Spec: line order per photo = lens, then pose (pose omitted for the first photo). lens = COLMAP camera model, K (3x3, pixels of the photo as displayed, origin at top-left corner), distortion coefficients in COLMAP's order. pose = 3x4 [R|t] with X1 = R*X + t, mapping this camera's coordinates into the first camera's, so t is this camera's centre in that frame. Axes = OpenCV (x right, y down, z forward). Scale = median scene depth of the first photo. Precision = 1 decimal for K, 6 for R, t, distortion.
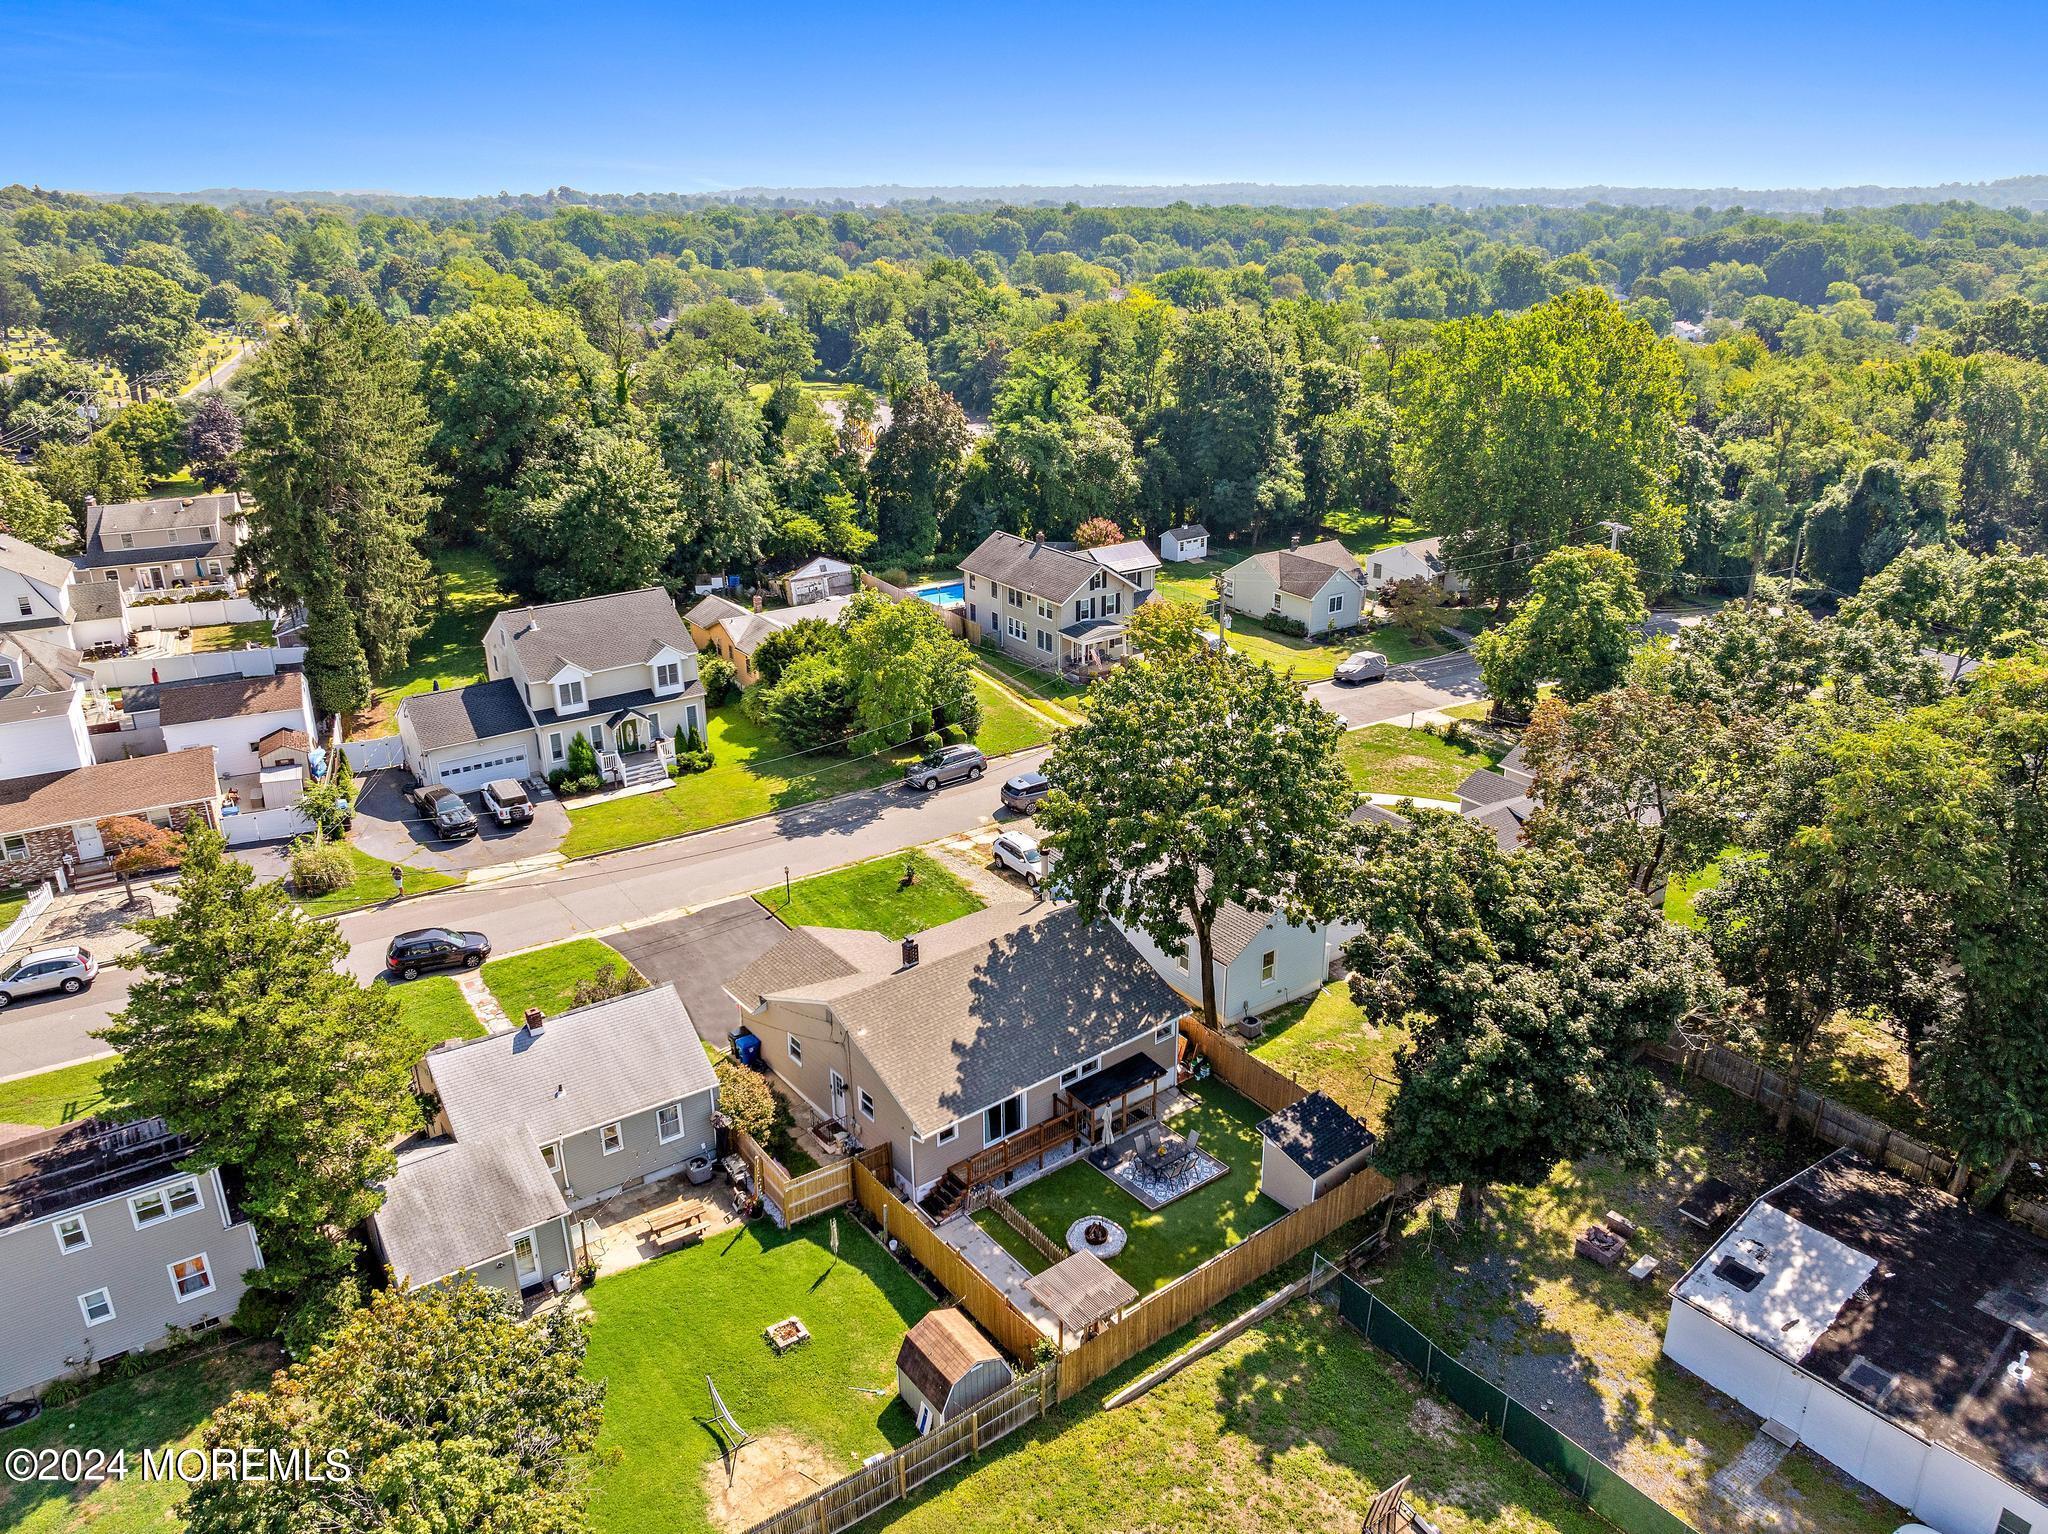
lens RADIAL K [[1415.4, 0, 1003.7], [0, 1415.4, 842.5], [0, 0, 1]] dist [-0.006465, -0.000810]
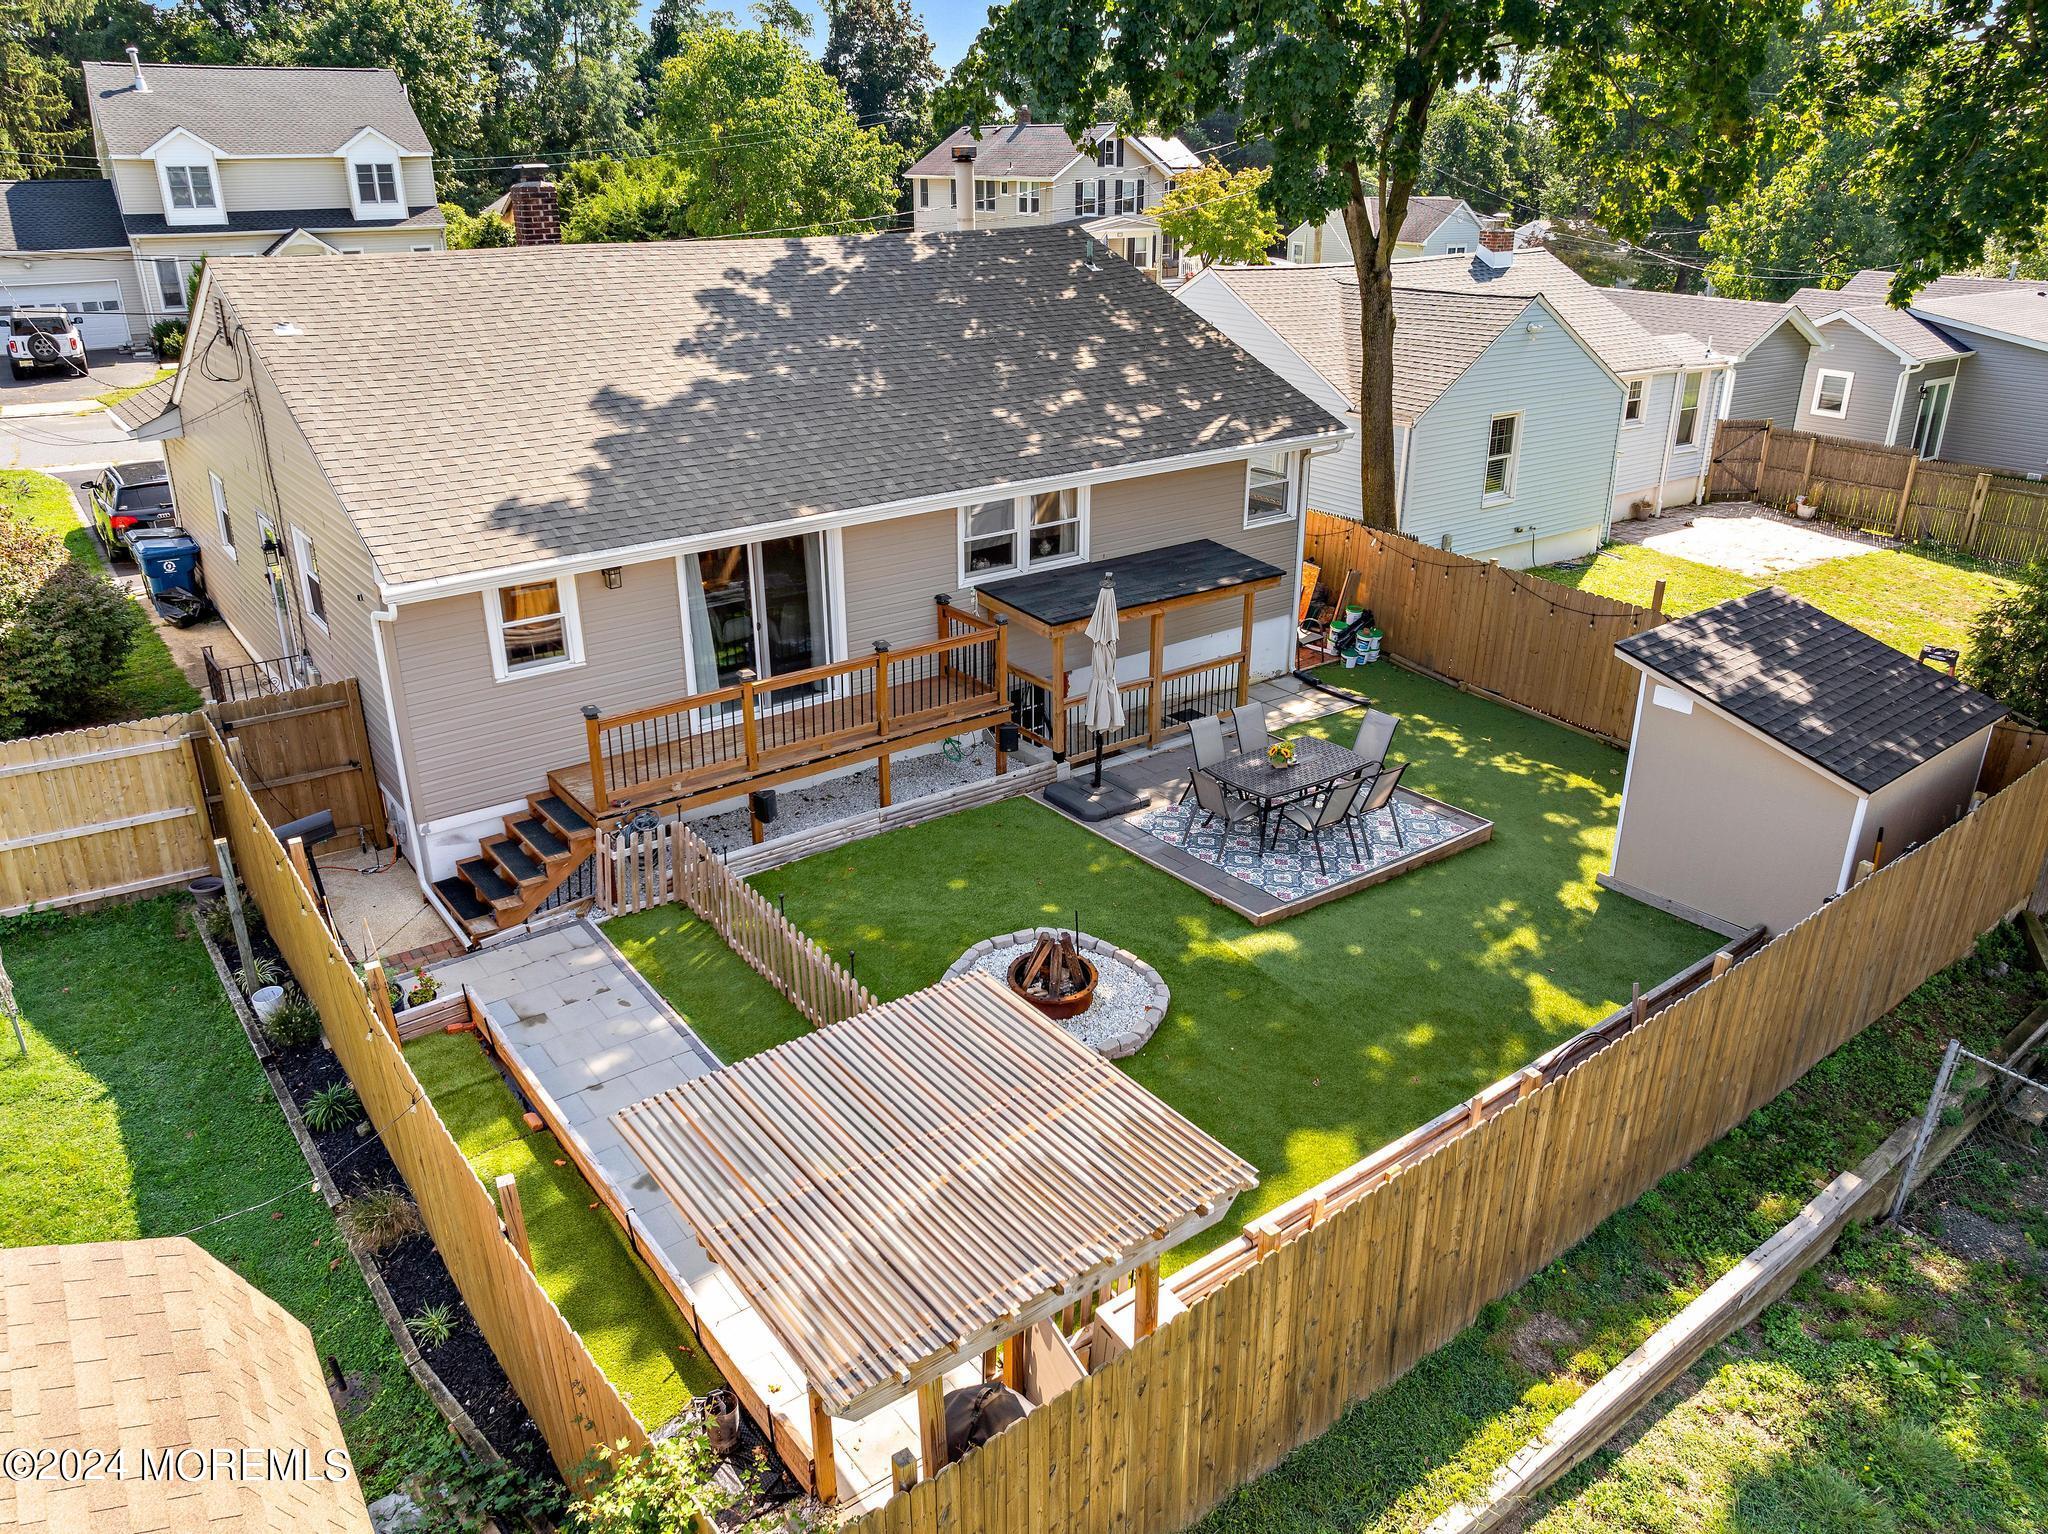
lens RADIAL K [[1450.4, 0, 1024.0], [0, 1450.4, 767.0], [0, 0, 1]] dist [-0.050699, 0.029066]
pose [[0.999887, 0.014118, 0.005250, 0.055183], [-0.013969, 0.999528, -0.027359, 0.232019], [-0.005633, 0.027282, 0.999612, 0.693574]]
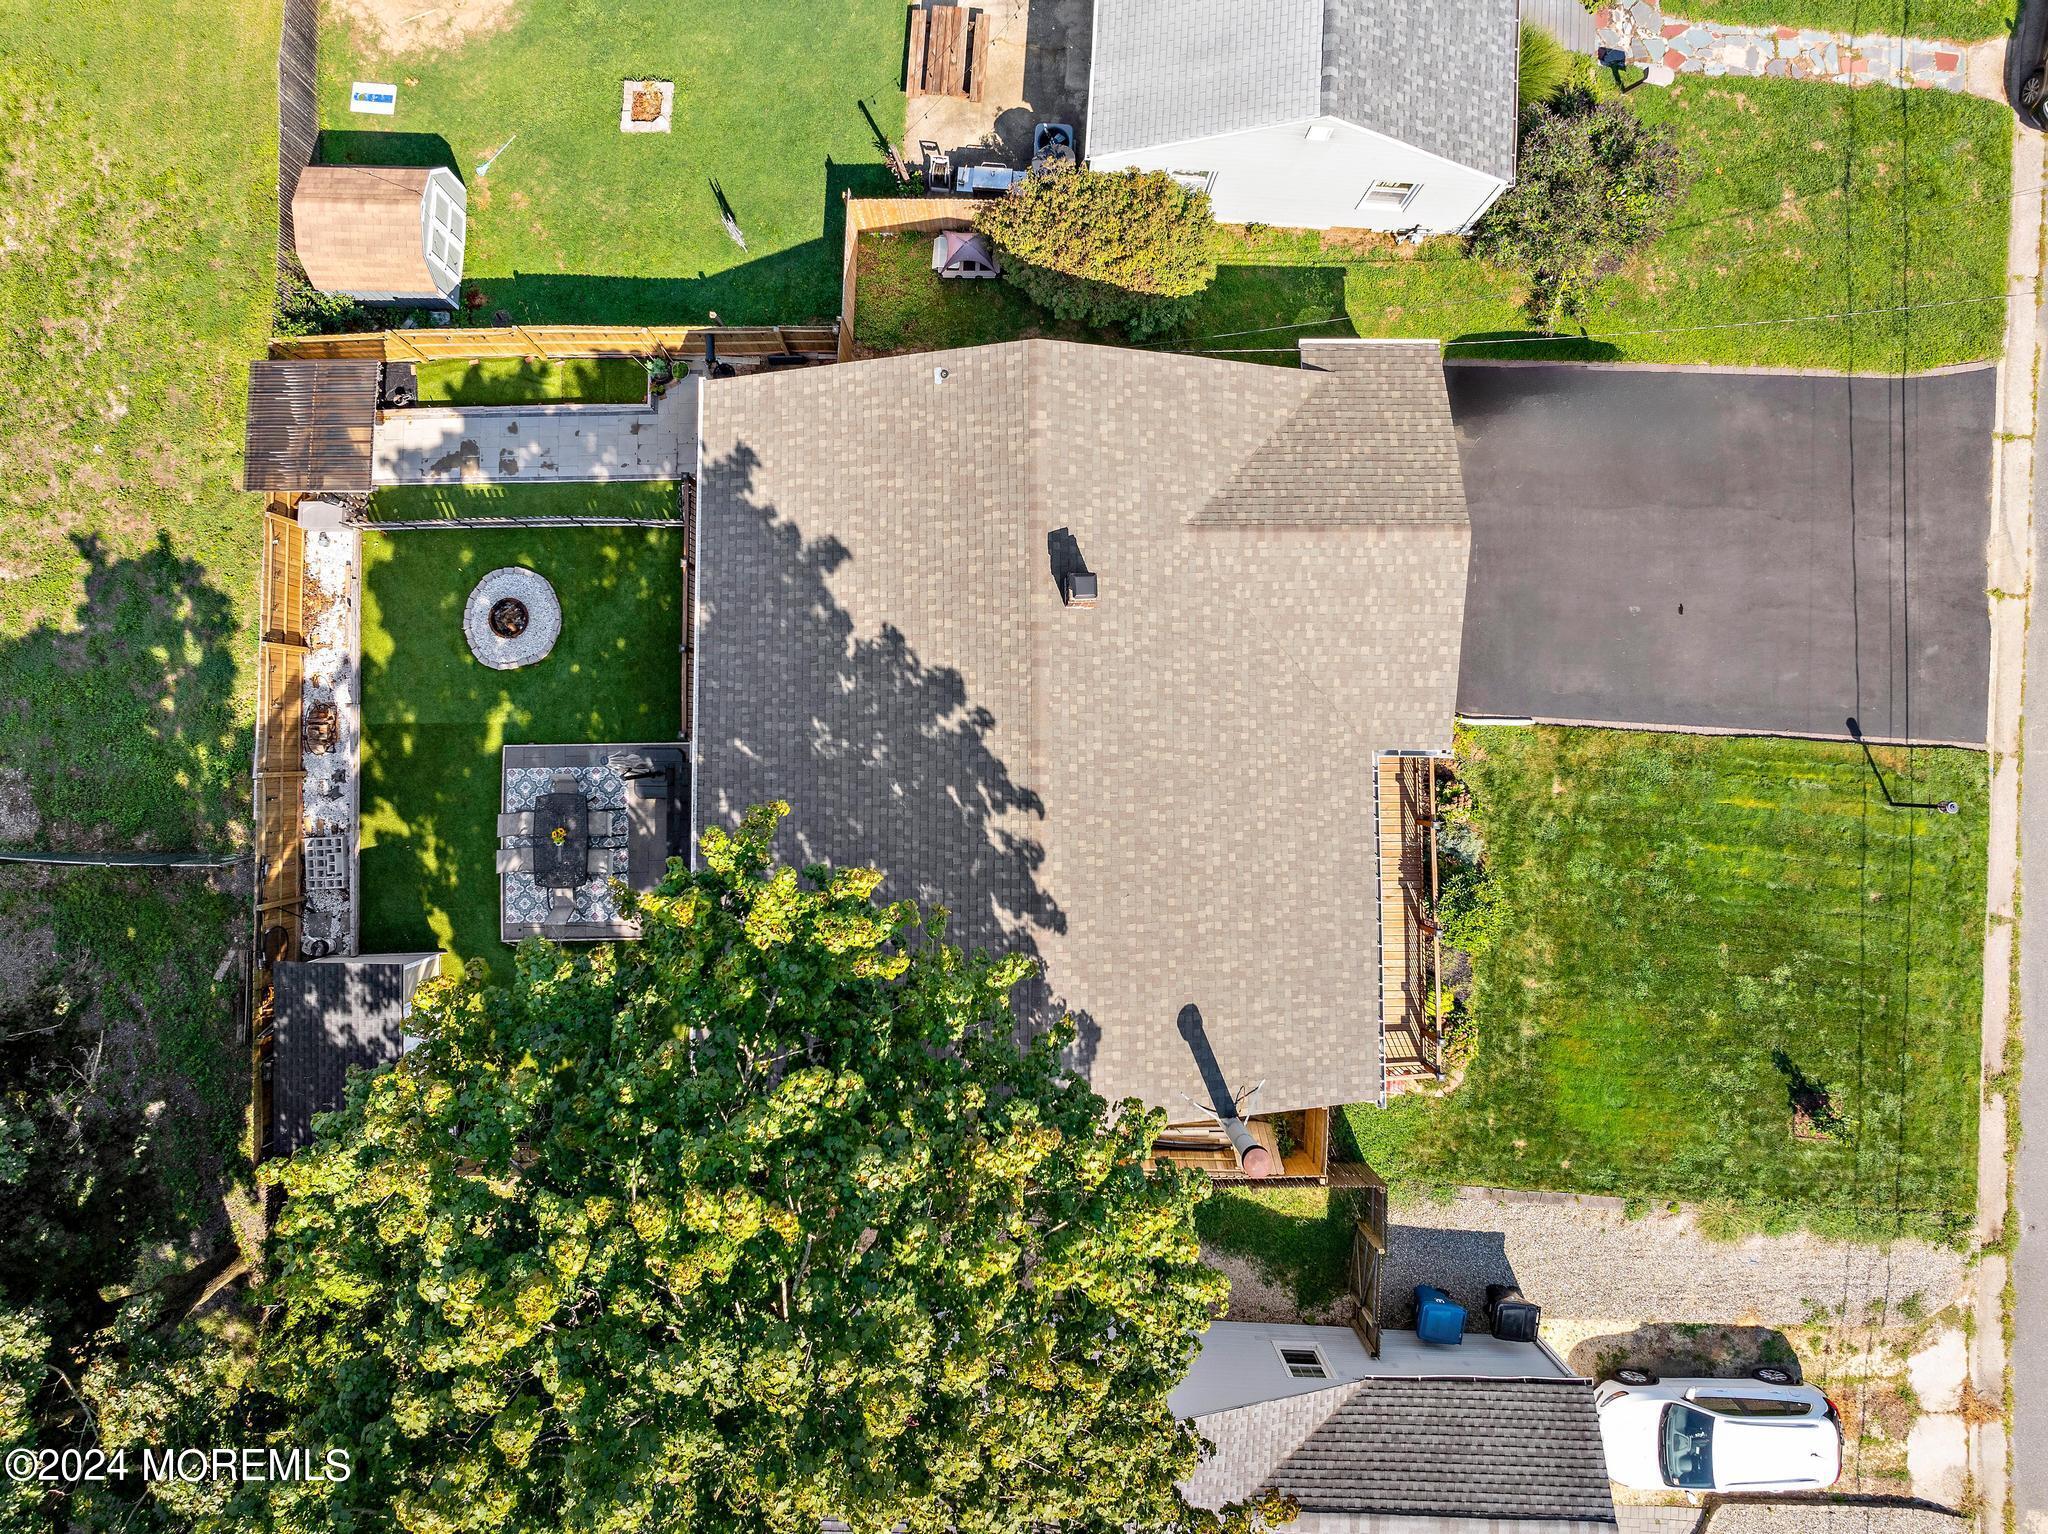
lens RADIAL K [[1497.6, 0, 1024.9], [0, 1497.6, 678.1], [0, 0, 1]] dist [-0.036709, -0.001257]
pose [[-0.610686, 0.790727, -0.042589, -0.017582], [-0.326706, -0.202596, 0.923157, -0.344019], [0.721337, 0.577672, 0.382058, 0.883253]]
